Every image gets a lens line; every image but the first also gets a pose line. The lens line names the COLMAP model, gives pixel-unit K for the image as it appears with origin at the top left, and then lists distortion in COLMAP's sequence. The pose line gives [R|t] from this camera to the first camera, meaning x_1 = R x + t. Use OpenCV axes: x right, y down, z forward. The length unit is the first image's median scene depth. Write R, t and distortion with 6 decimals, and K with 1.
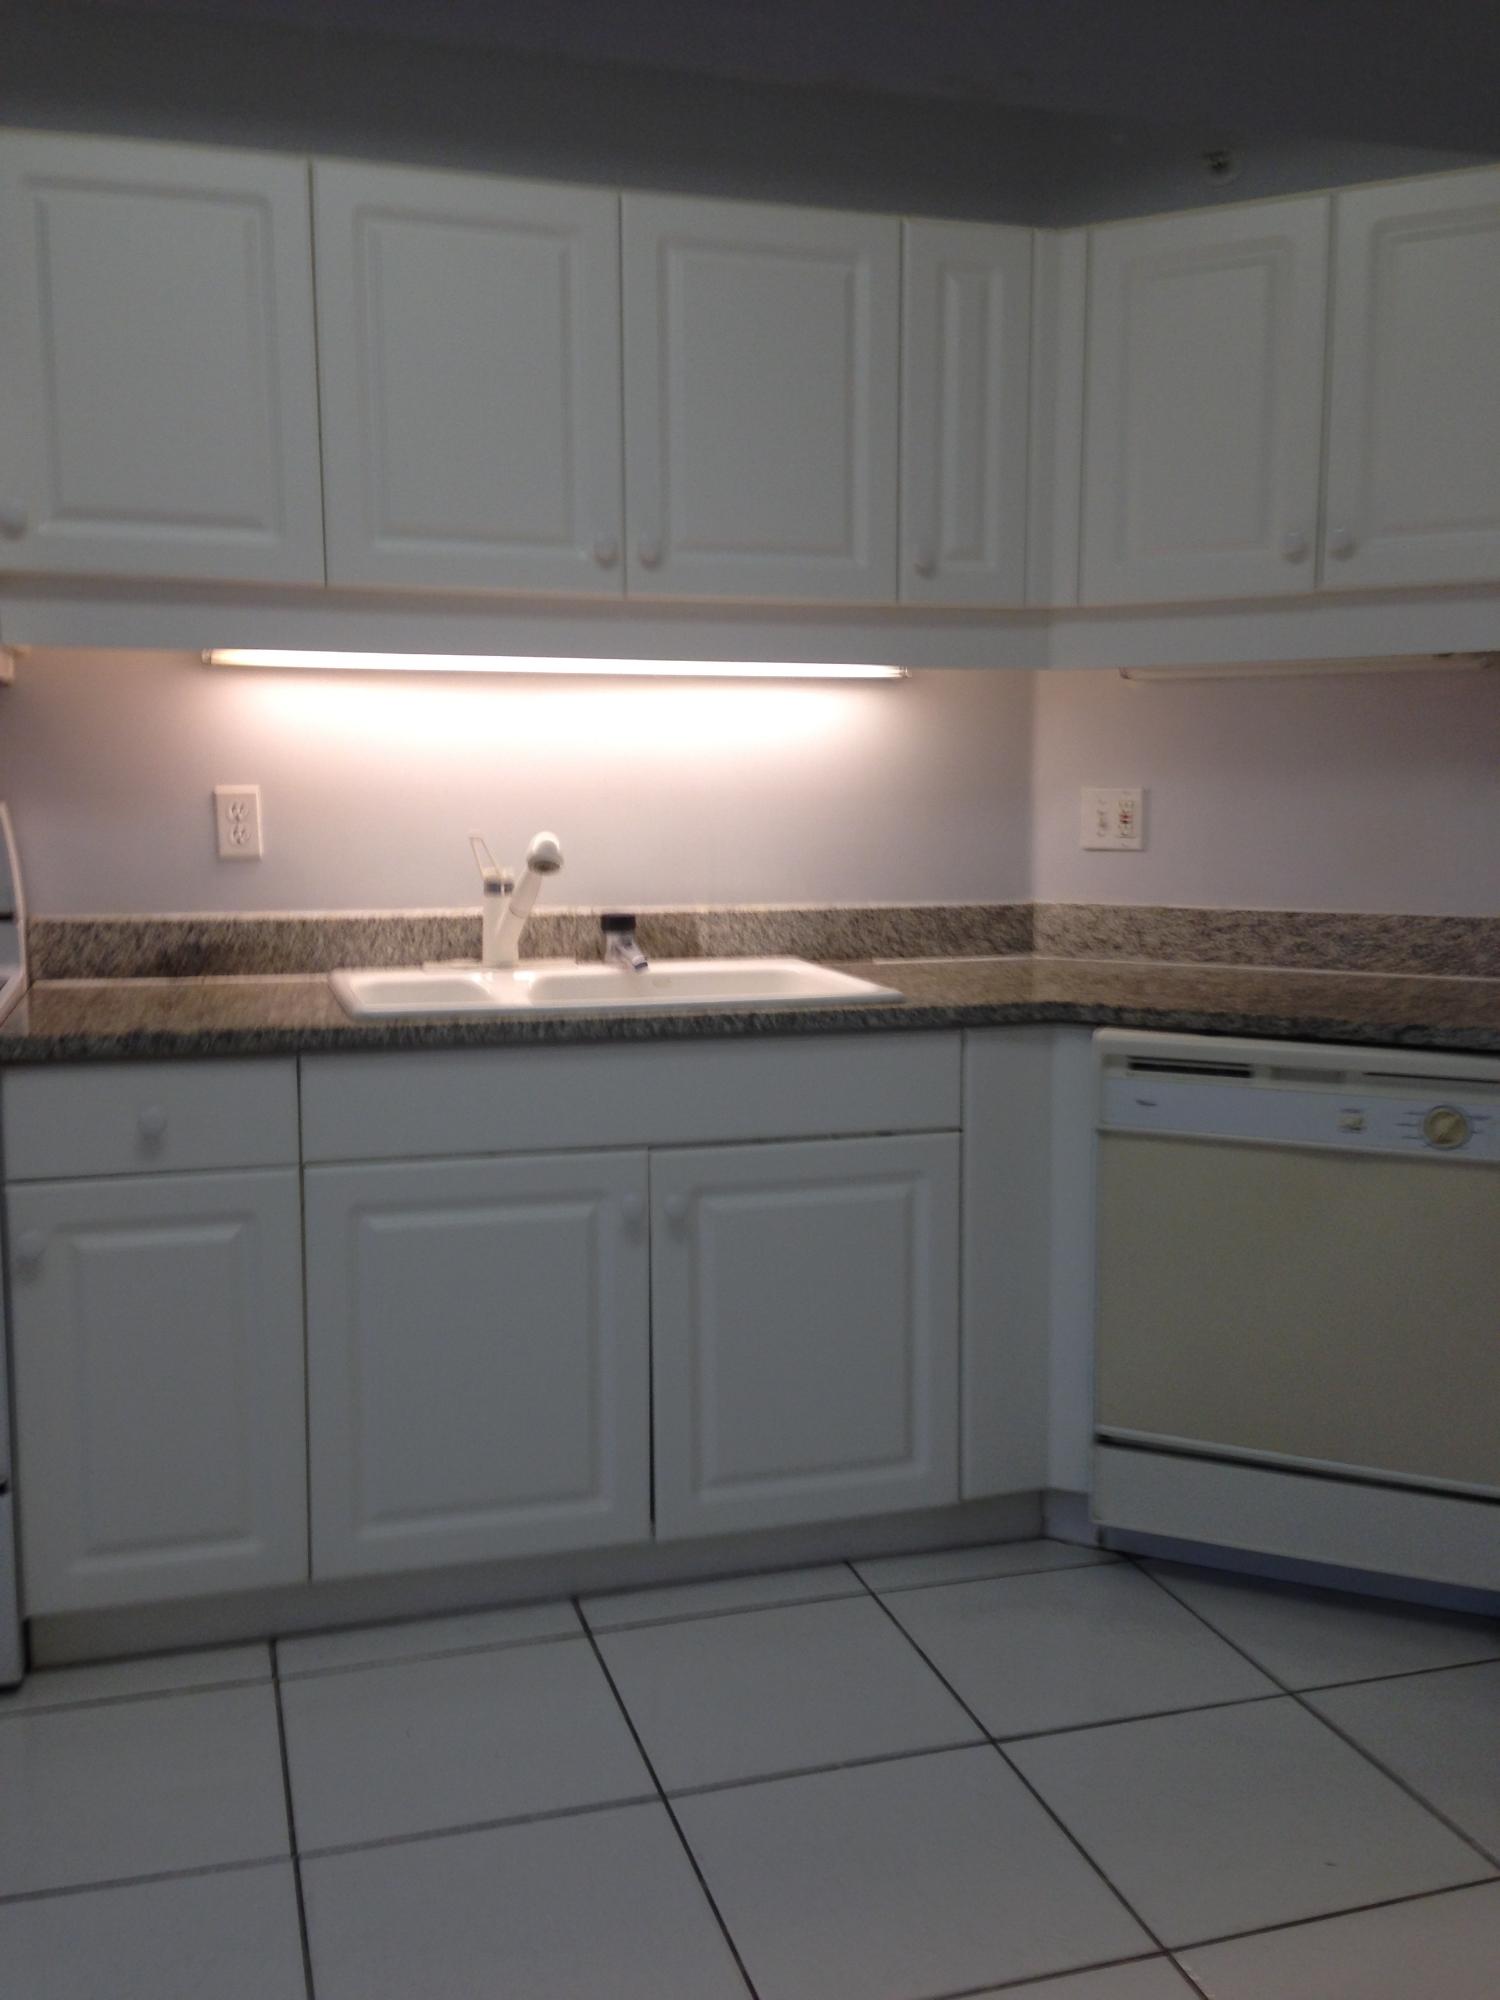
lens RADIAL K [[1843.9, 0, 750.0], [0, 1843.9, 1000.0], [0, 0, 1]] dist [0.075058, -0.007849]
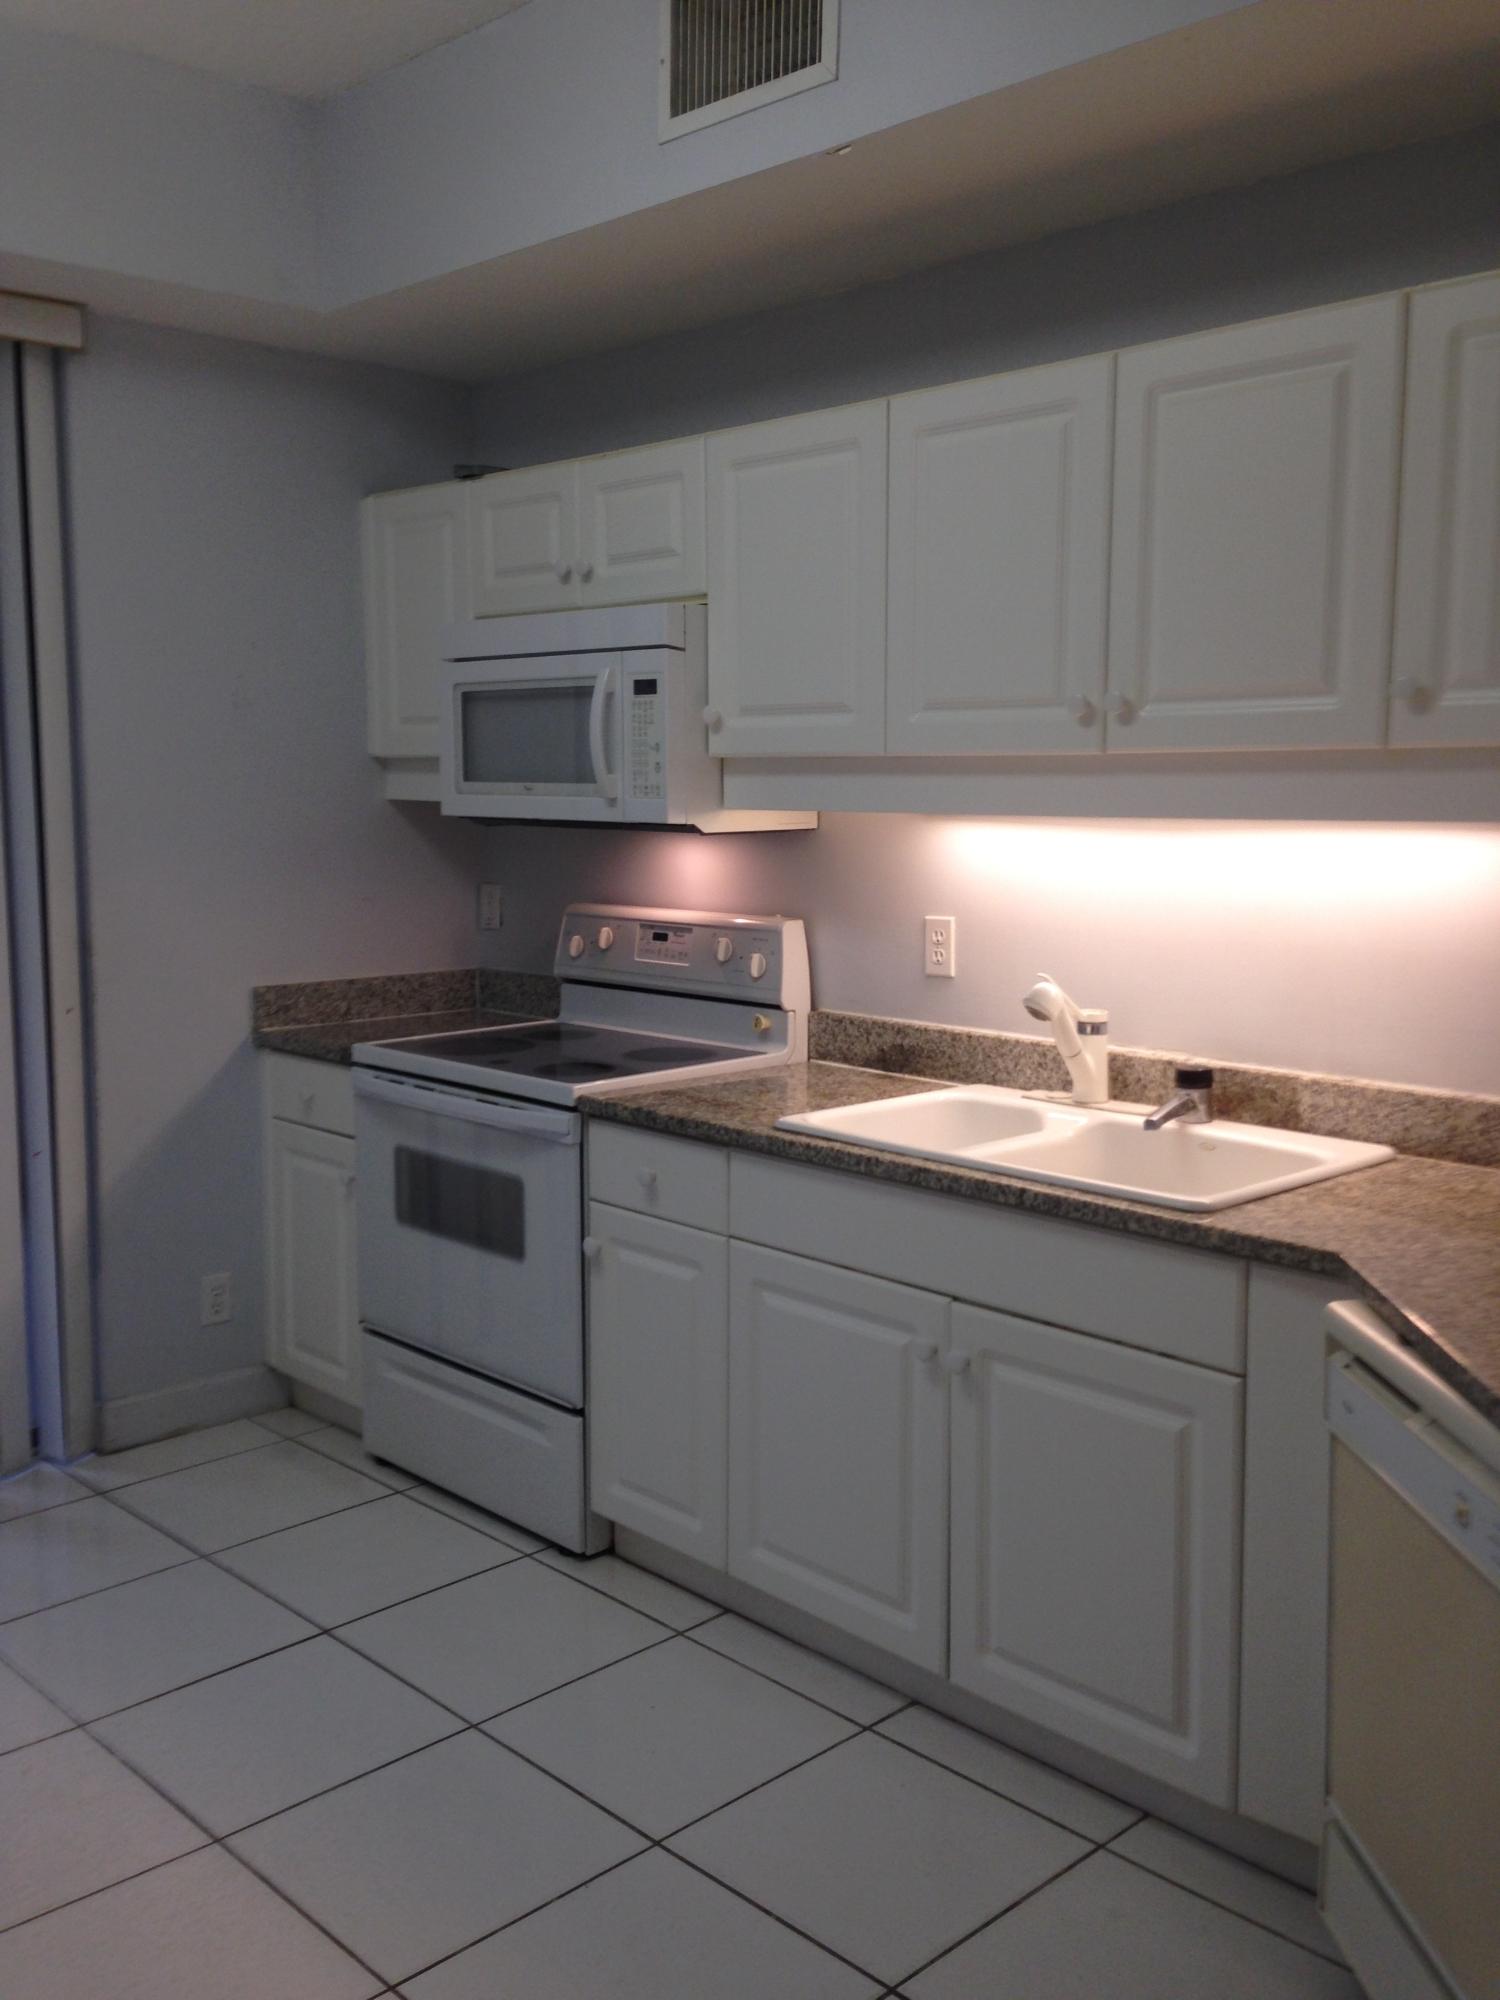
lens RADIAL K [[1850.7, 0, 750.0], [0, 1850.7, 1000.0], [0, 0, 1]] dist [0.087900, -0.127280]
pose [[0.445113, 0.106001, -0.889178, 0.720450], [-0.111615, 0.991793, 0.062361, -0.123340], [0.888491, 0.071488, 0.453292, 0.378563]]
